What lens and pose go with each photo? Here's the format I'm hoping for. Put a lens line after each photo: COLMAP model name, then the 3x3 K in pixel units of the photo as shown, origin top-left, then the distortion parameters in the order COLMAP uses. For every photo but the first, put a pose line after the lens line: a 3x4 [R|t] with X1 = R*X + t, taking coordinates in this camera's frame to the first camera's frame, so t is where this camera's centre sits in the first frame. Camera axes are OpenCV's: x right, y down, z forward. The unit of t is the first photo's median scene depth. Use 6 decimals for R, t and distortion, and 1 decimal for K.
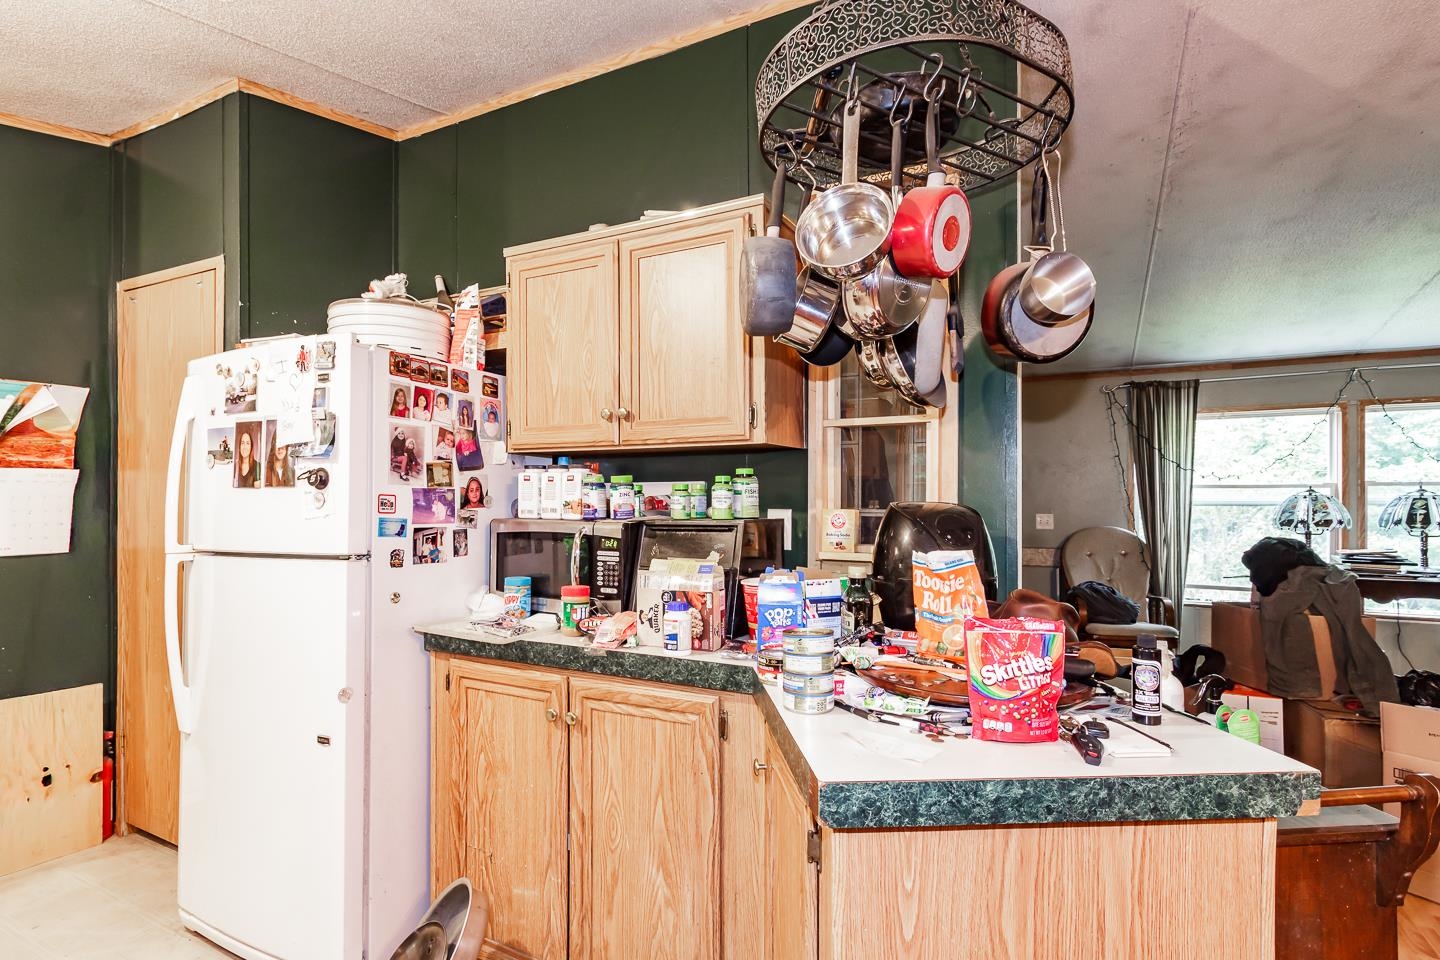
lens RADIAL K [[729.9, 0, 712.6], [0, 729.9, 500.9], [0, 0, 1]] dist [0.006899, 0.000557]
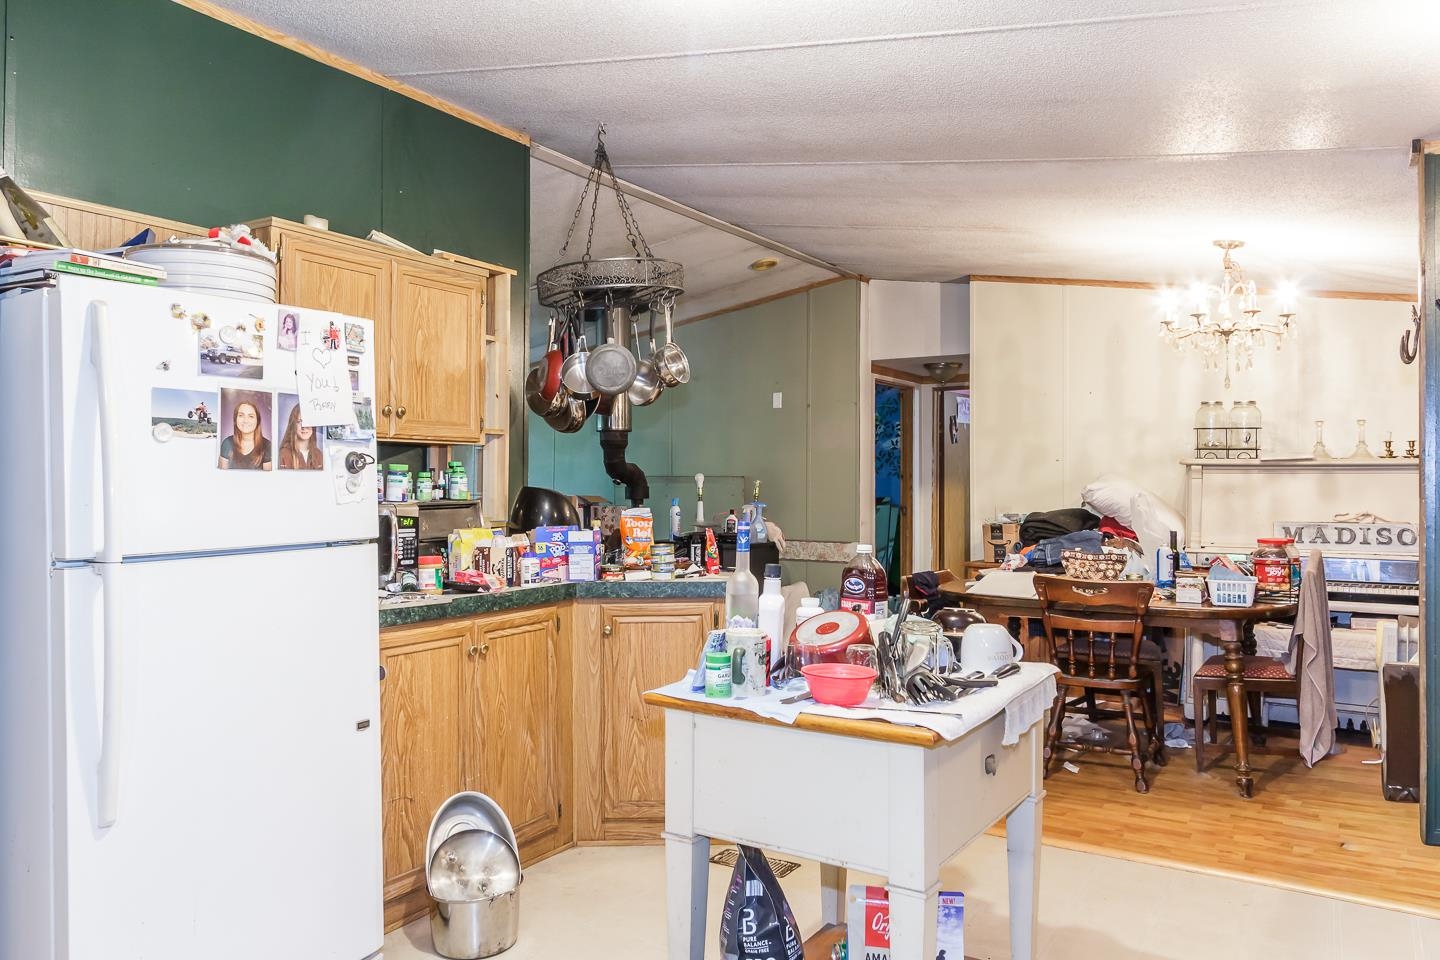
lens RADIAL K [[1042.2, 0, 717.1], [0, 1042.2, 483.2], [0, 0, 1]] dist [0.006664, 0.000650]
pose [[0.058793, 0.003824, 0.998263, -1.862170], [0.007830, 0.999960, -0.004292, 0.006916], [-0.998239, 0.008069, 0.058761, 0.416574]]
